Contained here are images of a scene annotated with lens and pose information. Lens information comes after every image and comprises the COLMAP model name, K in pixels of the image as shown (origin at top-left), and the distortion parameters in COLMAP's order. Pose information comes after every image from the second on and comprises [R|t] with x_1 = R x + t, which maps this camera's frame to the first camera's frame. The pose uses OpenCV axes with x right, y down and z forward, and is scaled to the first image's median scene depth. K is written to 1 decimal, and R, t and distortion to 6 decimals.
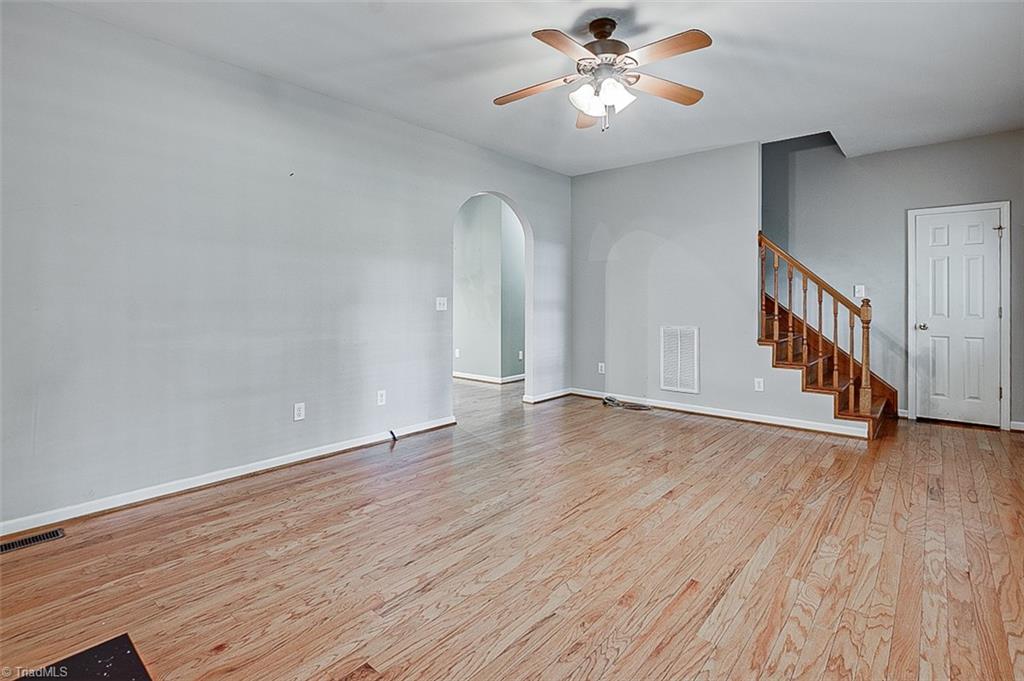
lens RADIAL K [[482.7, 0, 501.9], [0, 482.7, 300.5], [0, 0, 1]] dist [-0.004452, -0.000551]
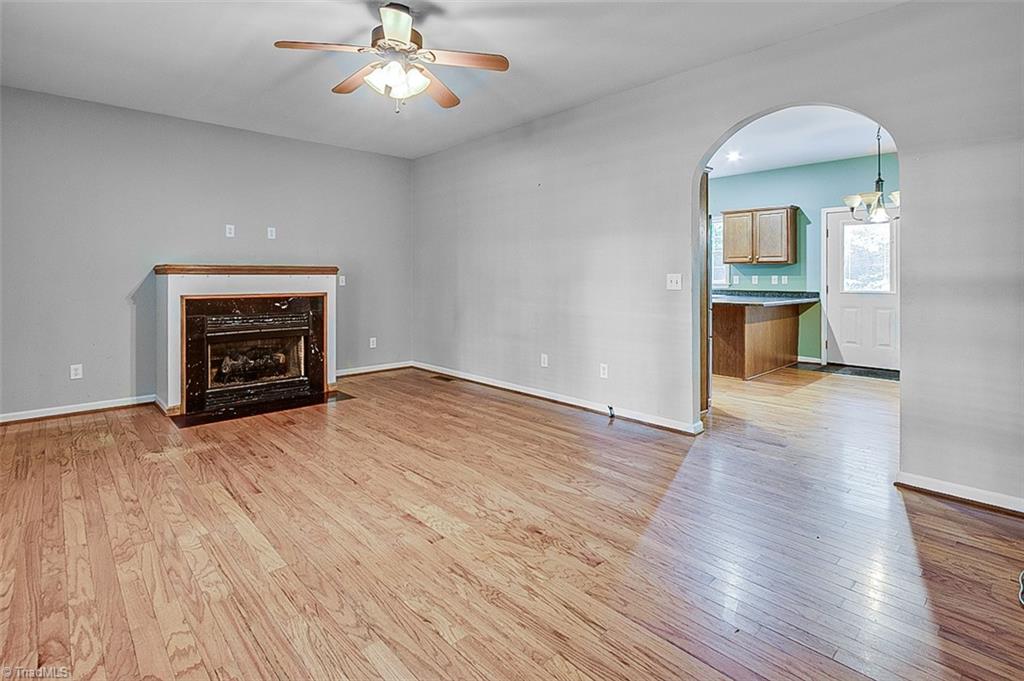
lens RADIAL K [[497.3, 0, 511.1], [0, 497.3, 276.4], [0, 0, 1]] dist [0.000560, 0.000097]
pose [[-0.087714, -0.002930, -0.996141, 1.422086], [-0.000298, 0.999996, -0.002915, 0.001562], [0.996146, 0.000042, -0.087715, 1.519539]]
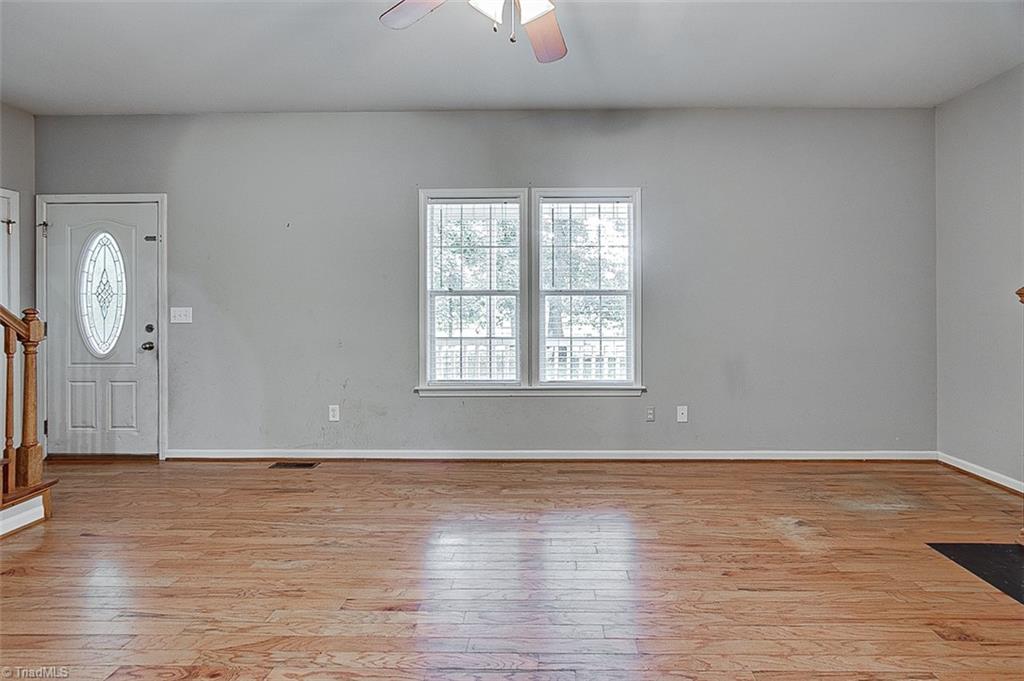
lens RADIAL K [[483.2, 0, 539.8], [0, 483.2, 310.4], [0, 0, 1]] dist [-0.000962, -0.000354]
pose [[-0.651442, -0.004168, 0.758687, -0.334100], [0.001357, 0.999977, 0.006658, -0.007186], [-0.758697, 0.005367, -0.651421, 1.579095]]
